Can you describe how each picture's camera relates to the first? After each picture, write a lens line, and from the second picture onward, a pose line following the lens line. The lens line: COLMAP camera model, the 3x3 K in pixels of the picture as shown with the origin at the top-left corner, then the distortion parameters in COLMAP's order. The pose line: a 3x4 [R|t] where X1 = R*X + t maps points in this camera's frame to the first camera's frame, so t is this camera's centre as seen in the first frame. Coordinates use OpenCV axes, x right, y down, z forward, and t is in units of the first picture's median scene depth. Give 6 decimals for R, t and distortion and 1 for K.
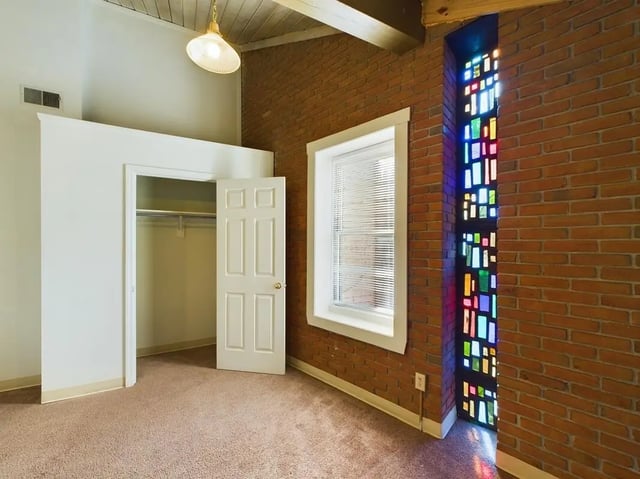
lens RADIAL K [[257.5, 0, 319.9], [0, 257.5, 242.5], [0, 0, 1]] dist [0.001001, 0.000147]
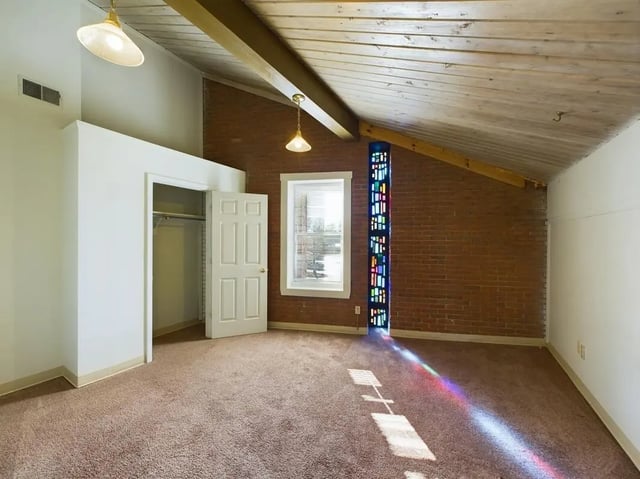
lens RADIAL K [[258.2, 0, 320.0], [0, 258.2, 239.5], [0, 0, 1]] dist [-0.000115, 0.000038]
pose [[0.843764, 0.006628, 0.536674, -0.891205], [-0.006707, 0.999976, -0.001806, -0.005357], [-0.536673, -0.002075, 0.843788, -0.512427]]
